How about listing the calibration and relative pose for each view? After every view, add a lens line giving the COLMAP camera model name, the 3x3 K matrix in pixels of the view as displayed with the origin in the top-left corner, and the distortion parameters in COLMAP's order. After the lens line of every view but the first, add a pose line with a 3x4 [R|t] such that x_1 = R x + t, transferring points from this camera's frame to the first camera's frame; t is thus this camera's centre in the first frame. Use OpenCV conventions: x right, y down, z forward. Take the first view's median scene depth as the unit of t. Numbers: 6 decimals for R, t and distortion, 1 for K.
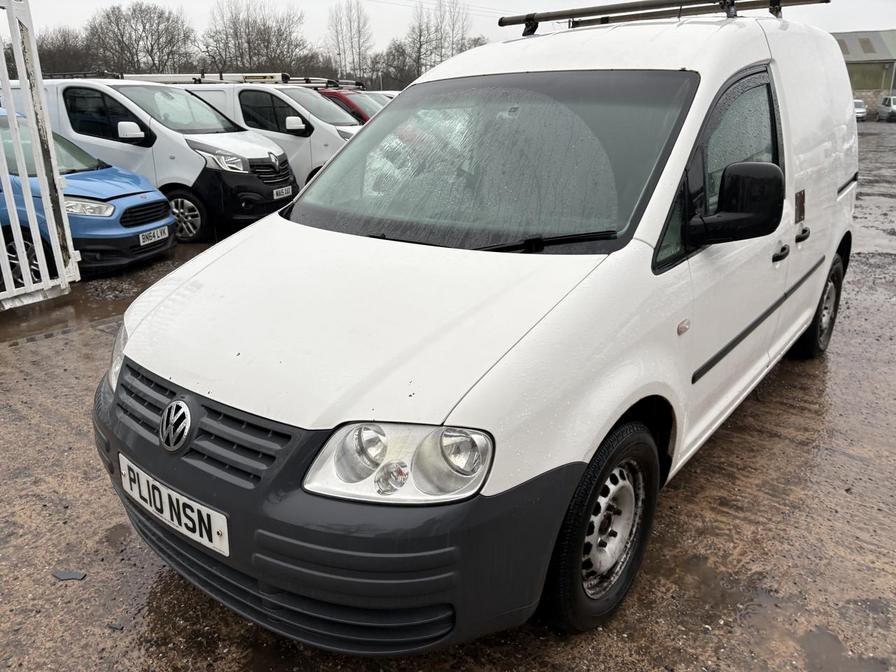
lens RADIAL K [[688.2, 0, 444.2], [0, 688.2, 337.3], [0, 0, 1]] dist [0.002928, -0.003643]
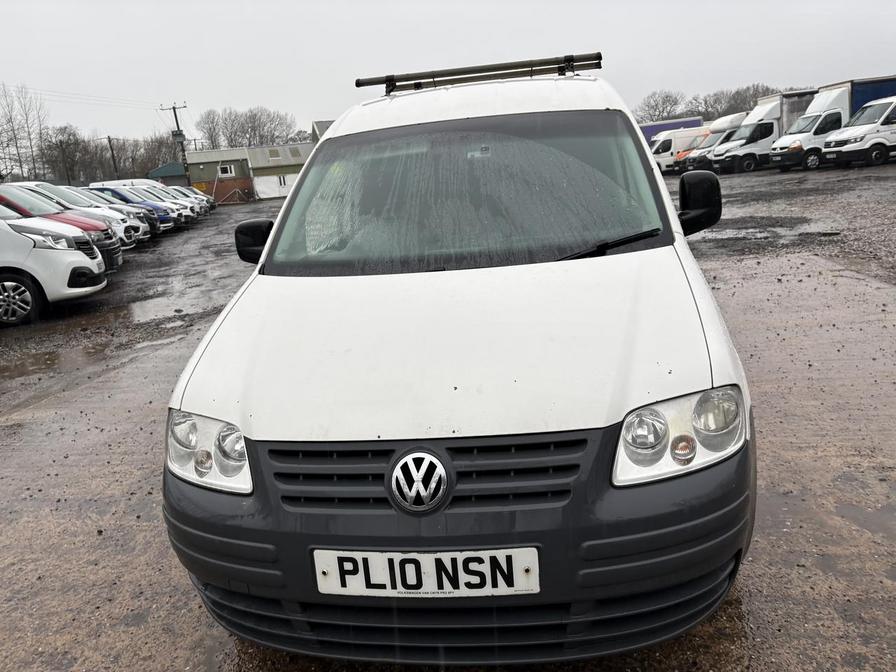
lens RADIAL K [[688.2, 0, 444.2], [0, 688.2, 337.3], [0, 0, 1]] dist [0.002928, -0.003643]
pose [[0.842337, -0.179754, 0.508091, -0.786408], [0.237485, 0.970077, -0.050517, 0.000532], [-0.483807, 0.163216, 0.859821, 0.193928]]
